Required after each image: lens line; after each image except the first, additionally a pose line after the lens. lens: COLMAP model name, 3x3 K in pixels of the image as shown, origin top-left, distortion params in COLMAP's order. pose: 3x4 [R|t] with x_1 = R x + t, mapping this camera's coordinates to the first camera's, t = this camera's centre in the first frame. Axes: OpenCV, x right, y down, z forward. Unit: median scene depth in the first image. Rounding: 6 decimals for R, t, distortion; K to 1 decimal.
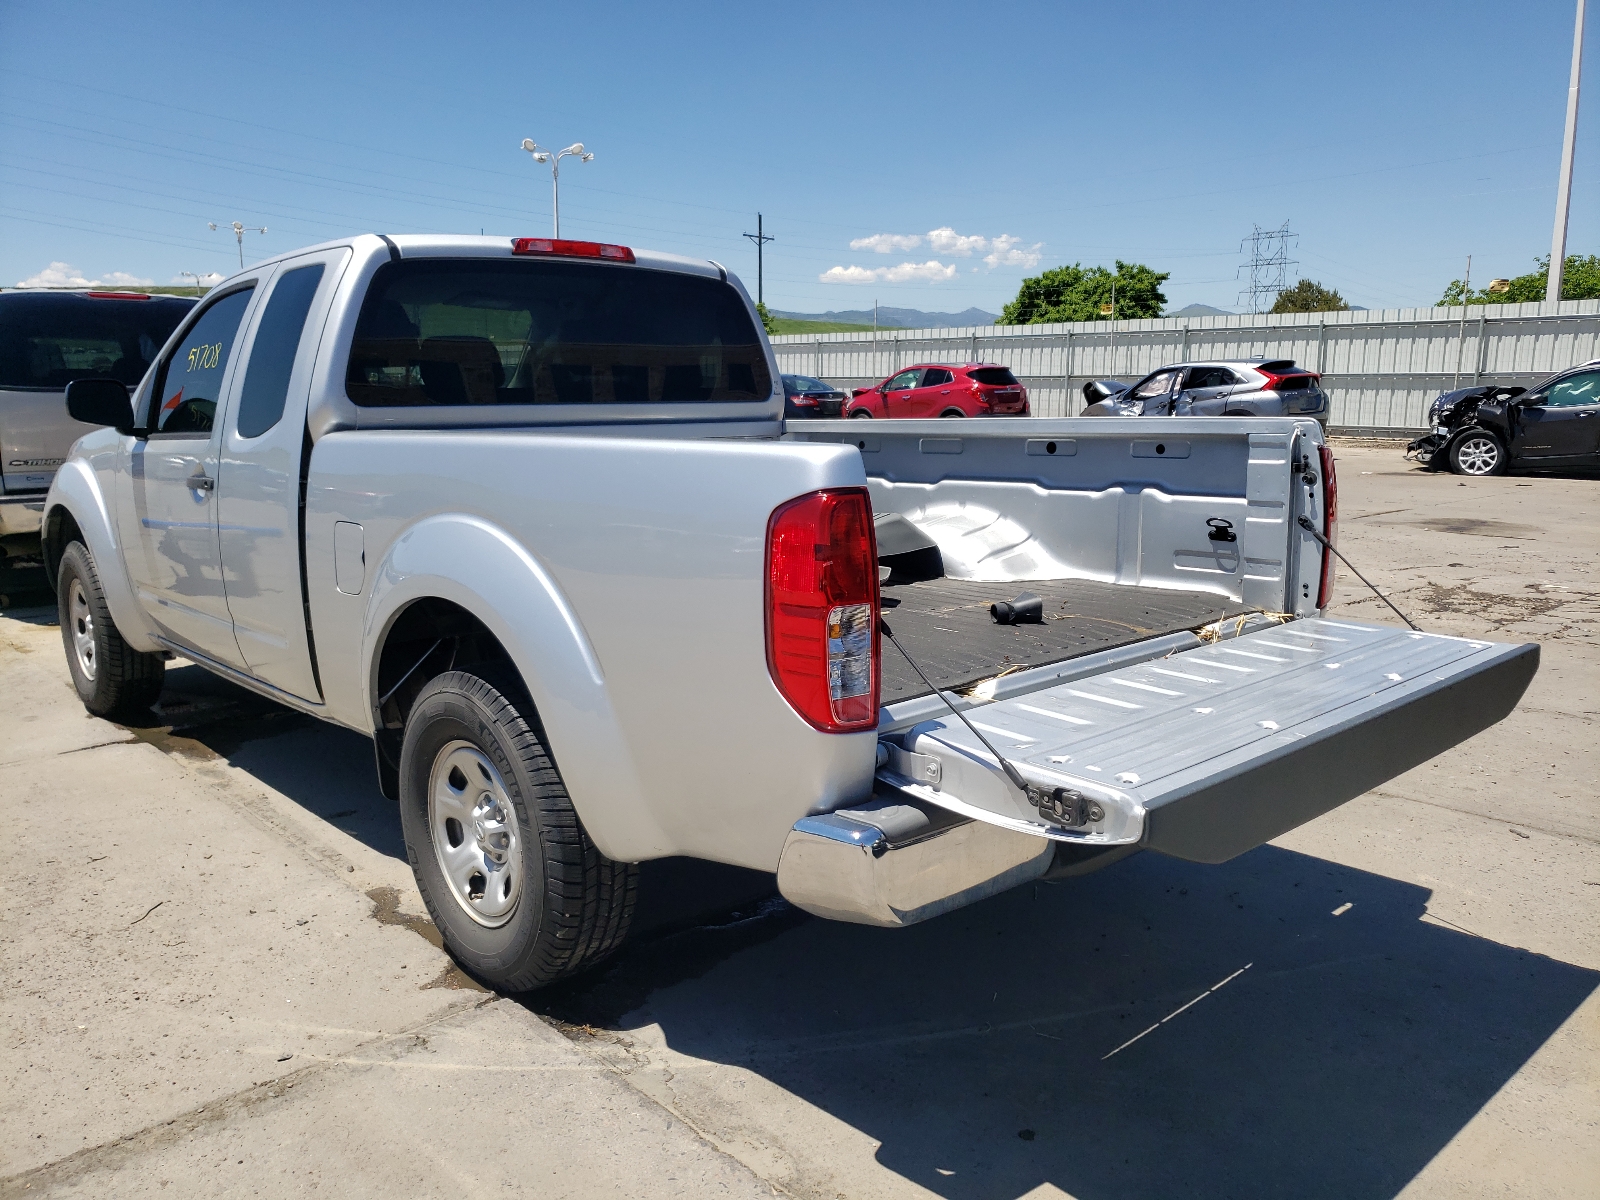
lens RADIAL K [[1287.6, 0, 800.0], [0, 1287.6, 600.0], [0, 0, 1]] dist [-0.000329, -0.000221]
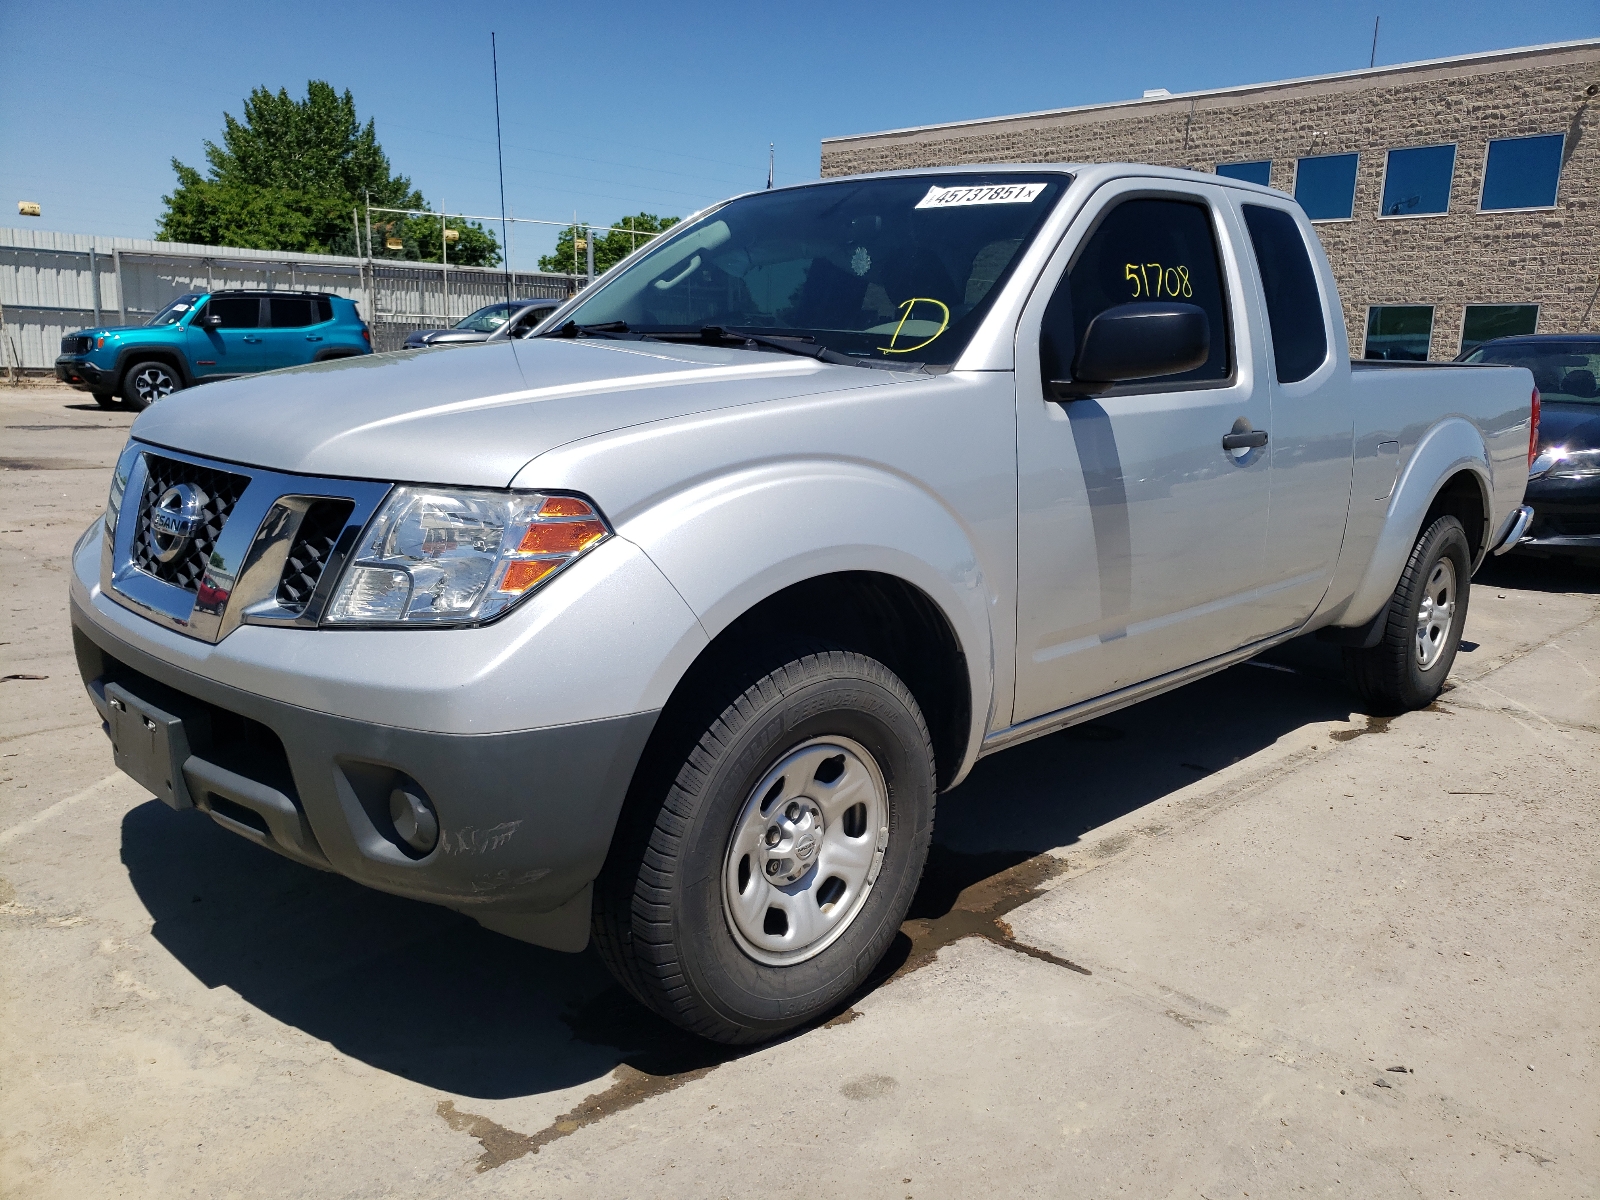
lens RADIAL K [[1287.6, 0, 800.0], [0, 1287.6, 600.0], [0, 0, 1]] dist [-0.000329, -0.000221]
pose [[-0.097090, -0.178455, 0.979146, -1.106389], [0.127270, 0.973492, 0.190044, -0.161726], [-0.987105, 0.143067, -0.071804, 1.176034]]
